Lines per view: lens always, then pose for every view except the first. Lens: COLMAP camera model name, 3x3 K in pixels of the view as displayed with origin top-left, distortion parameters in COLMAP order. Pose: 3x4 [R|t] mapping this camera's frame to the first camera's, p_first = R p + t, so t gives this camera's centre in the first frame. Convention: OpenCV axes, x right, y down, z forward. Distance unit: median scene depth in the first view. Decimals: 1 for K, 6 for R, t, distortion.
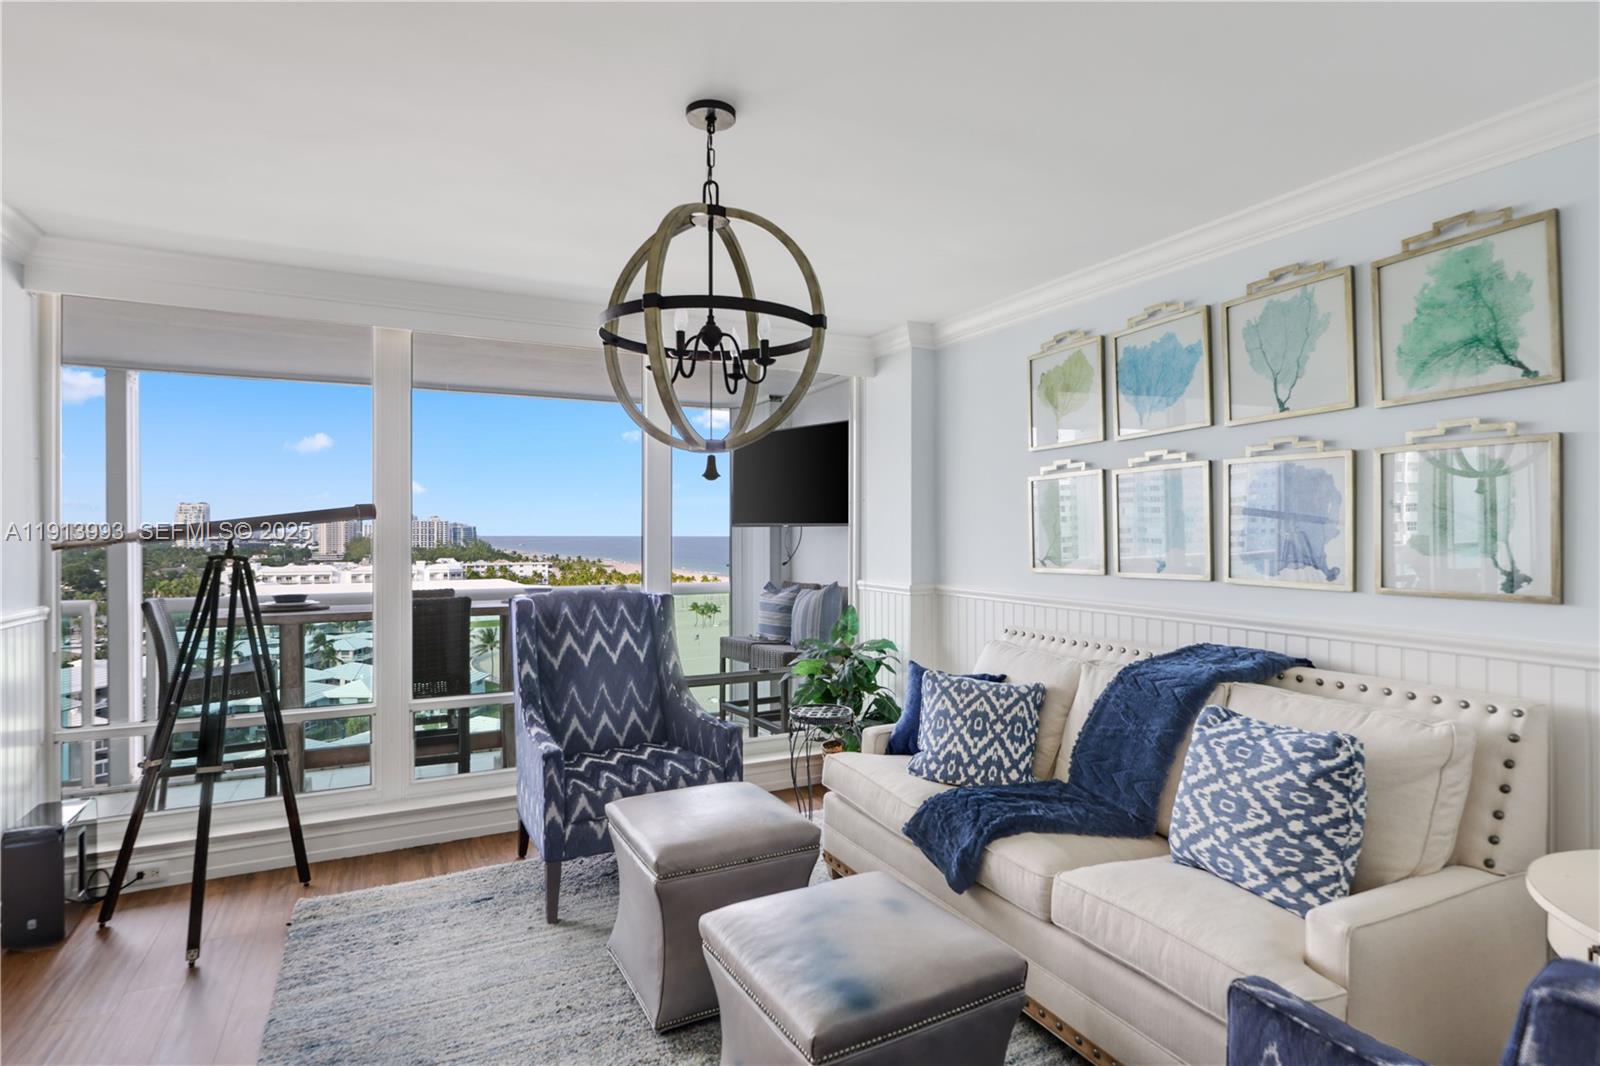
lens RADIAL K [[826.9, 0, 812.9], [0, 826.9, 538.5], [0, 0, 1]] dist [-0.005431, -0.001294]
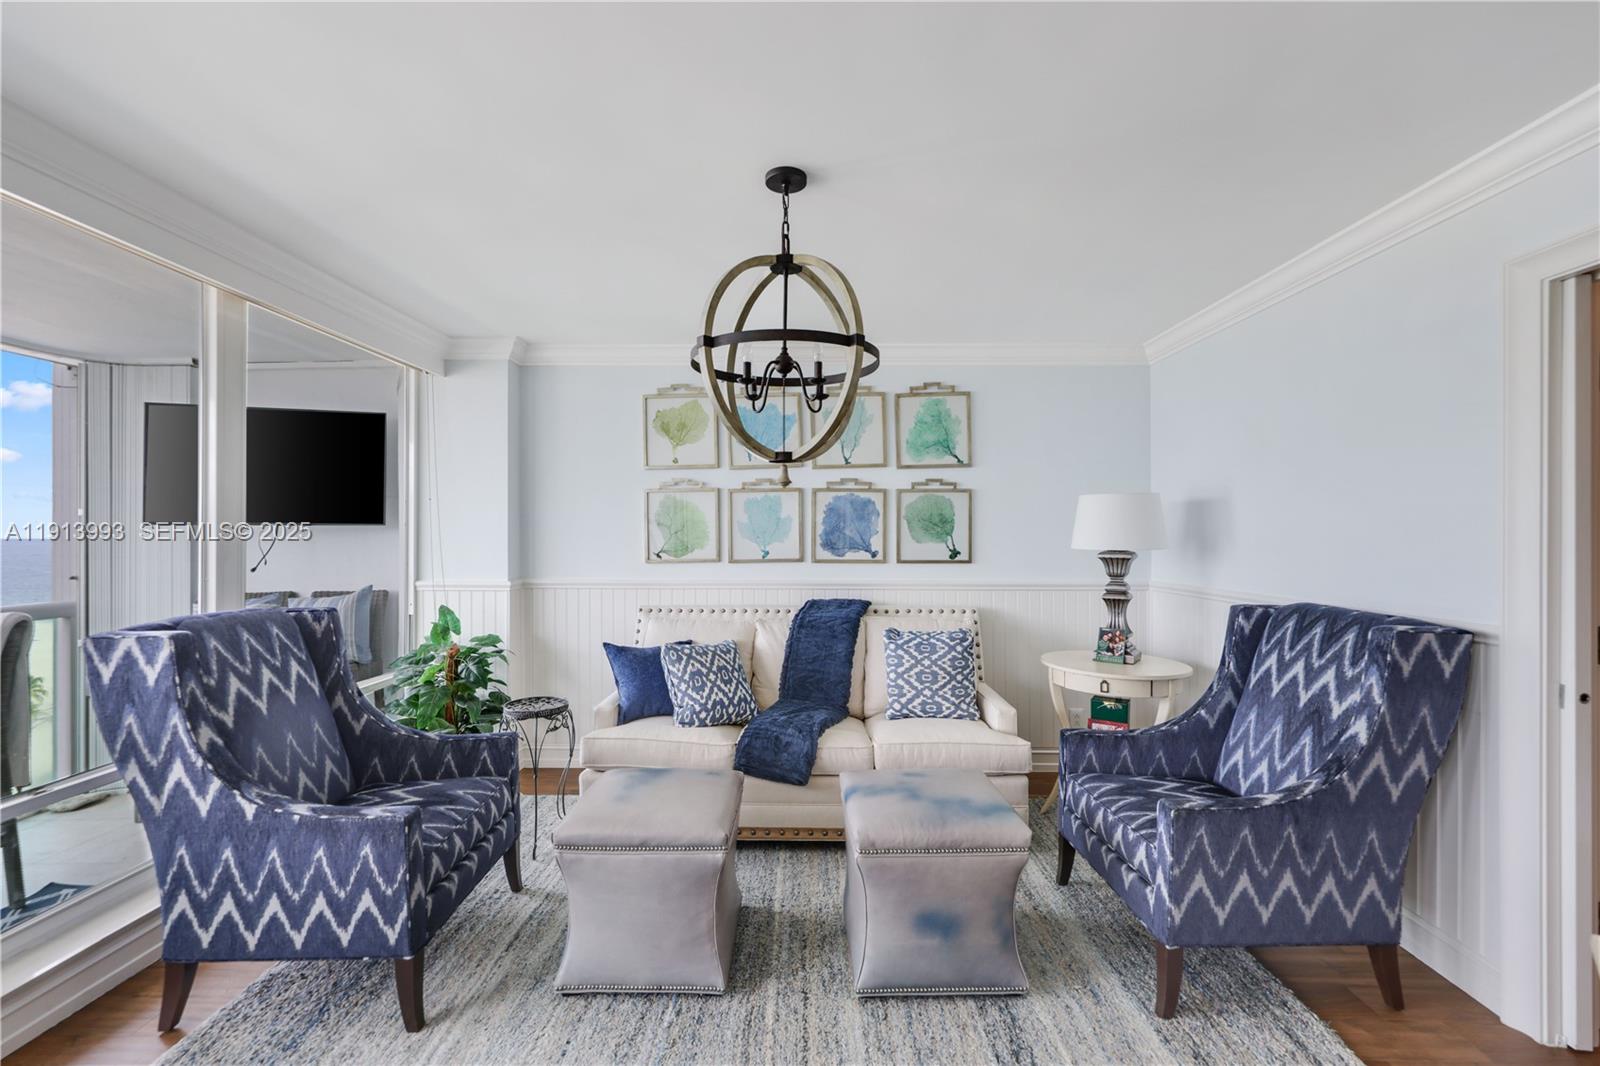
lens RADIAL K [[674.1, 0, 803.1], [0, 674.1, 534.7], [0, 0, 1]] dist [-0.001161, -0.000741]
pose [[0.473524, -0.001223, 0.880780, -0.622628], [0.006413, 0.999977, -0.002059, 0.000357], [-0.880758, 0.006624, 0.473521, 0.329639]]
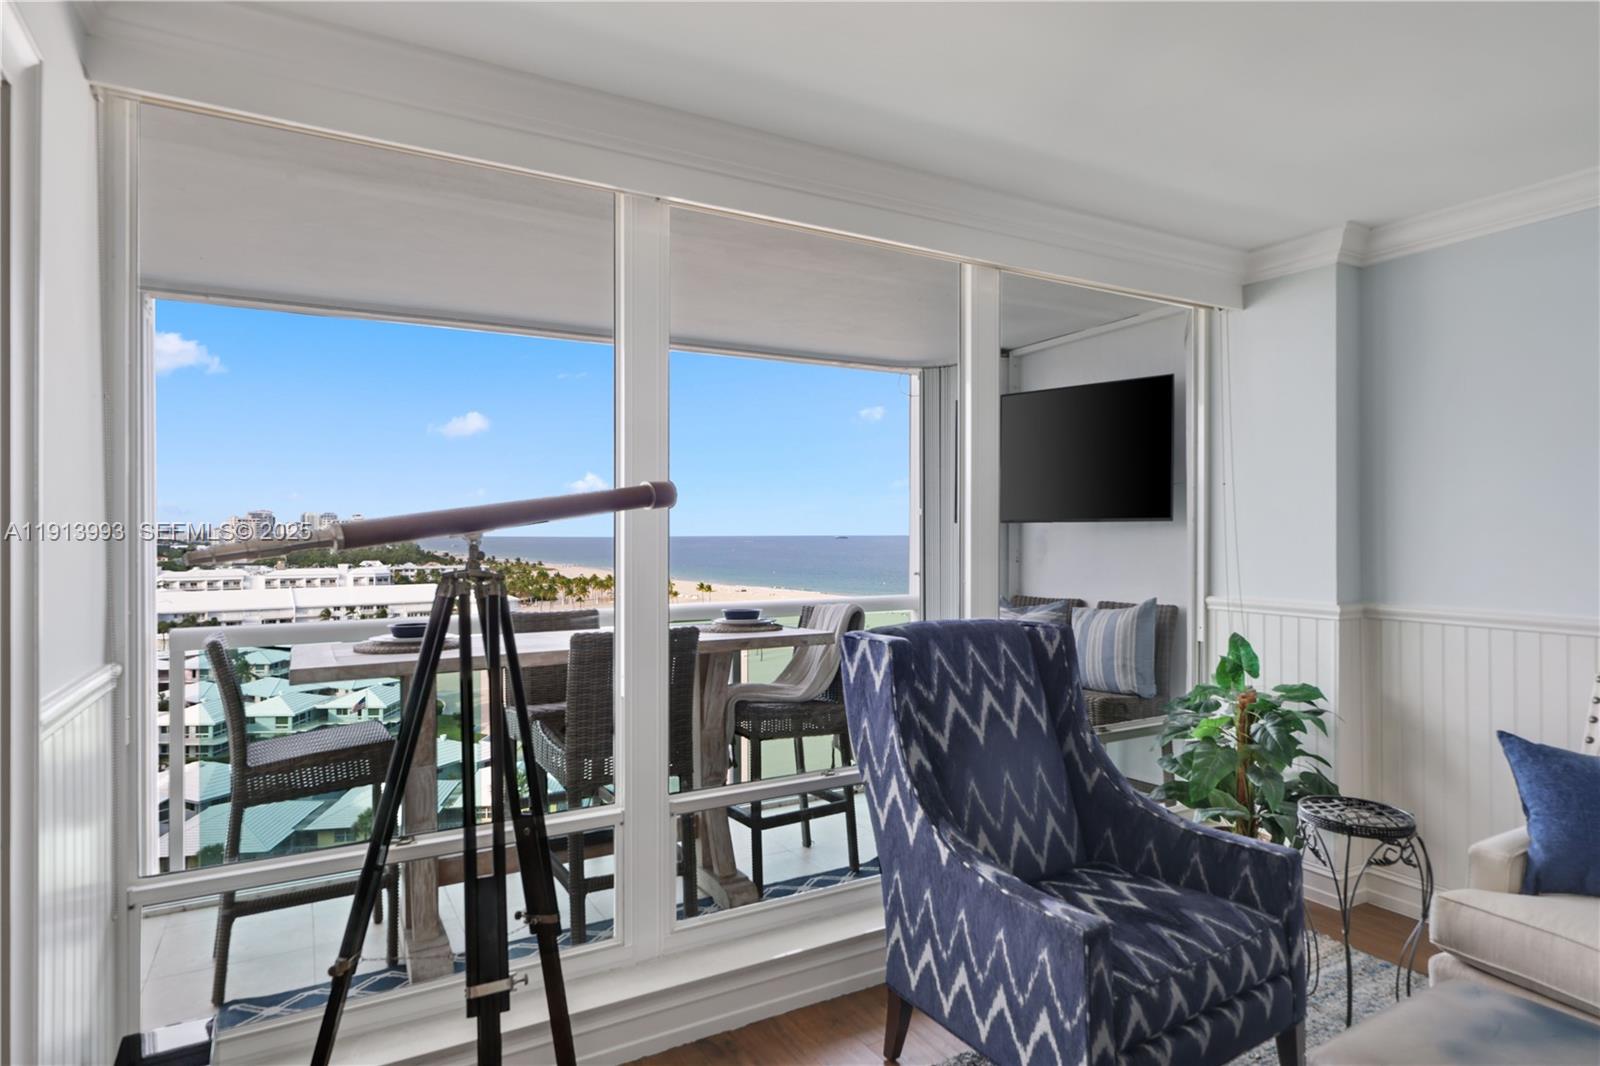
lens RADIAL K [[882.9, 0, 801.6], [0, 882.9, 533.3], [0, 0, 1]] dist [-0.001887, 0.000594]
pose [[0.999157, -0.002867, 0.040960, -0.475811], [0.003097, 0.999980, -0.005558, -0.001547], [-0.040943, 0.005681, 0.999145, 0.371140]]
